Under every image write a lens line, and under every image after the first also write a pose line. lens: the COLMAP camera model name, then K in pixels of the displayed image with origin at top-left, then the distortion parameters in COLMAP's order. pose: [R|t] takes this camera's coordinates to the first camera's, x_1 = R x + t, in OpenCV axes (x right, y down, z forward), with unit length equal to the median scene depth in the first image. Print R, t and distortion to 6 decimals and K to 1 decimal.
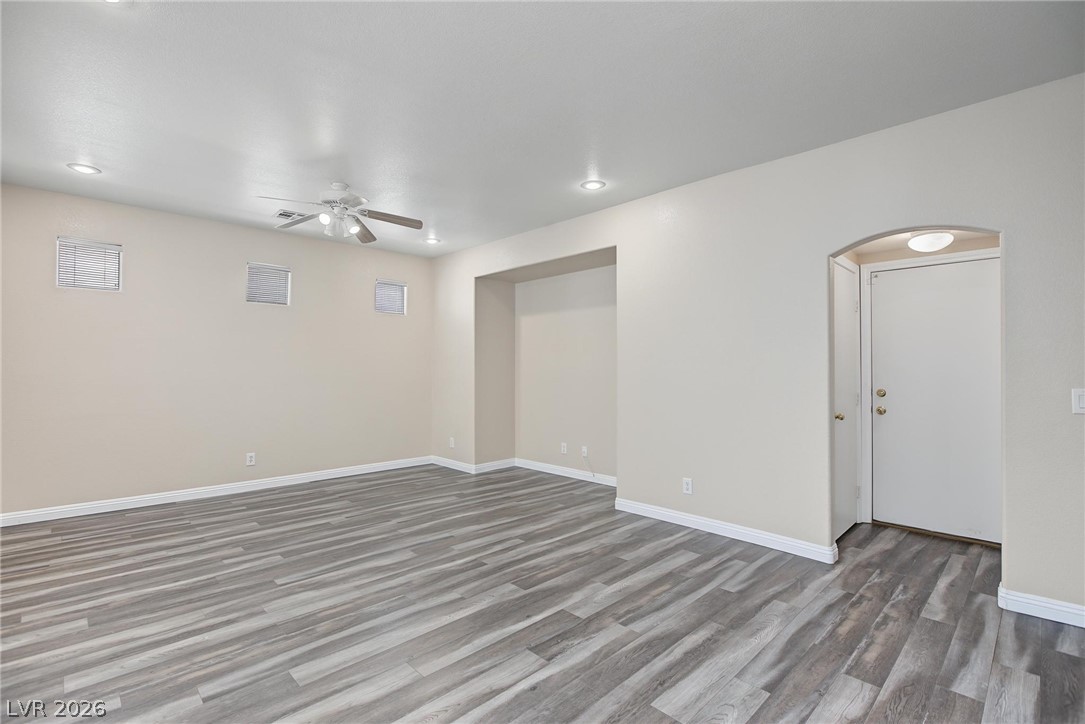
lens RADIAL K [[497.2, 0, 534.8], [0, 497.2, 356.3], [0, 0, 1]] dist [-0.007290, 0.000982]
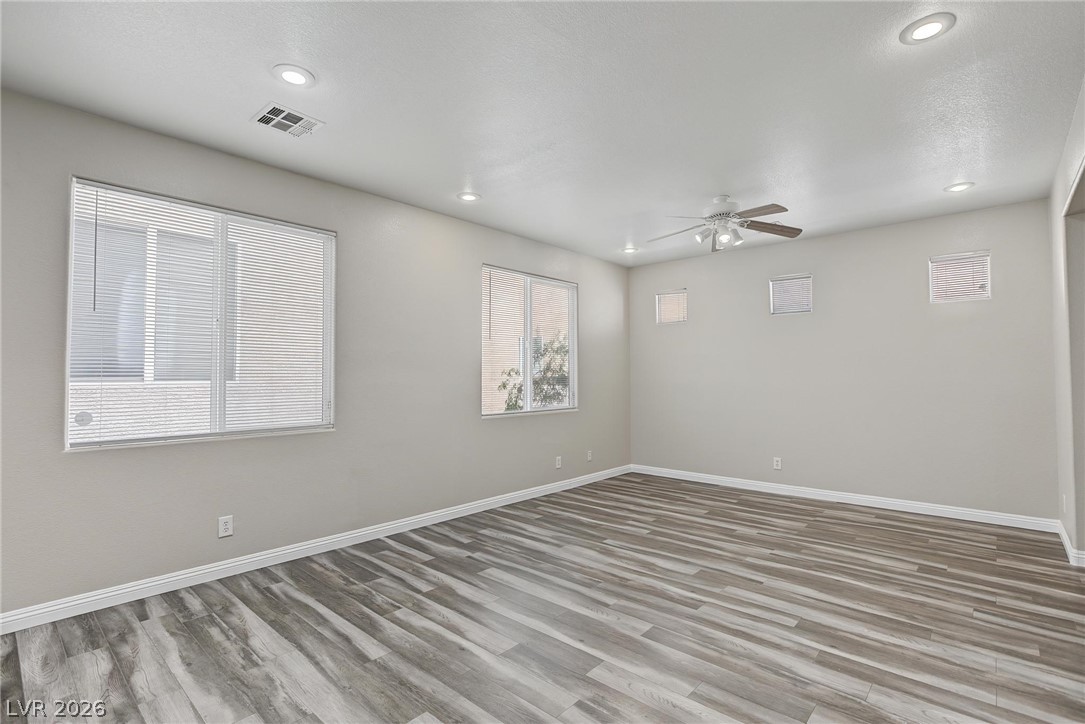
lens RADIAL K [[497.2, 0, 541.0], [0, 497.2, 362.4], [0, 0, 1]] dist [-0.007290, 0.000982]
pose [[0.075129, -0.034825, -0.996566, 0.736975], [0.027485, 0.999083, -0.032841, 0.016837], [0.996795, -0.024923, 0.076017, 0.674120]]
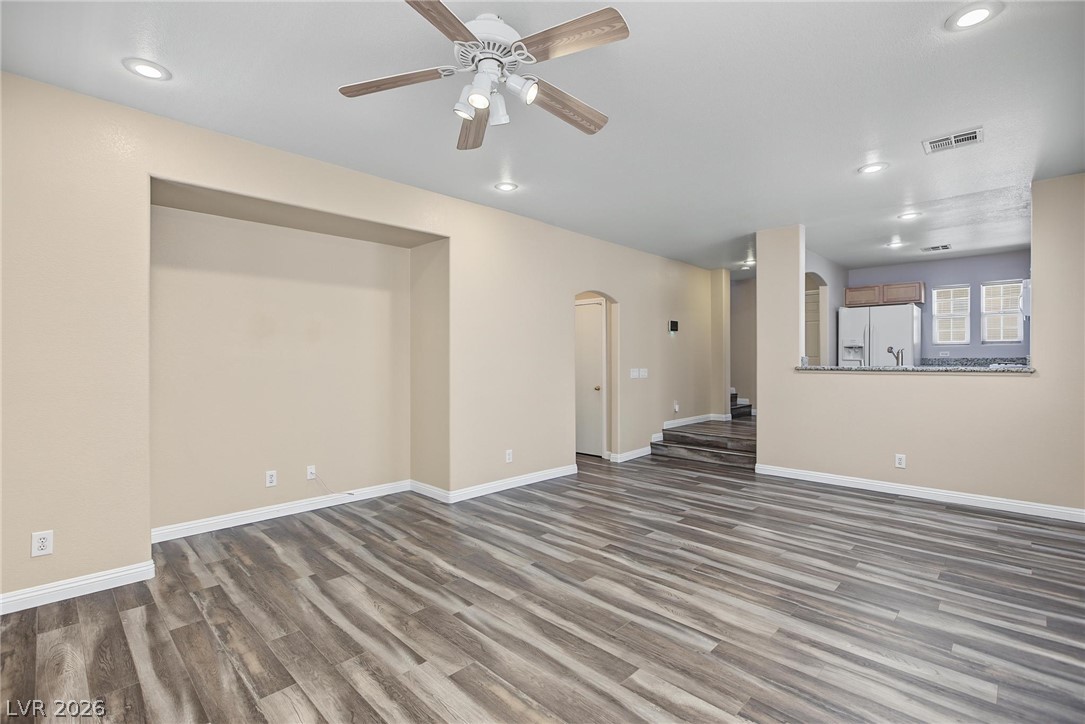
lens RADIAL K [[497.2, 0, 536.7], [0, 497.2, 365.1], [0, 0, 1]] dist [-0.007290, 0.000982]
pose [[-0.030100, -0.007765, 0.999517, -1.153087], [-0.023616, 0.999696, 0.007055, 0.025516], [-0.999268, -0.023392, -0.030275, 1.188144]]
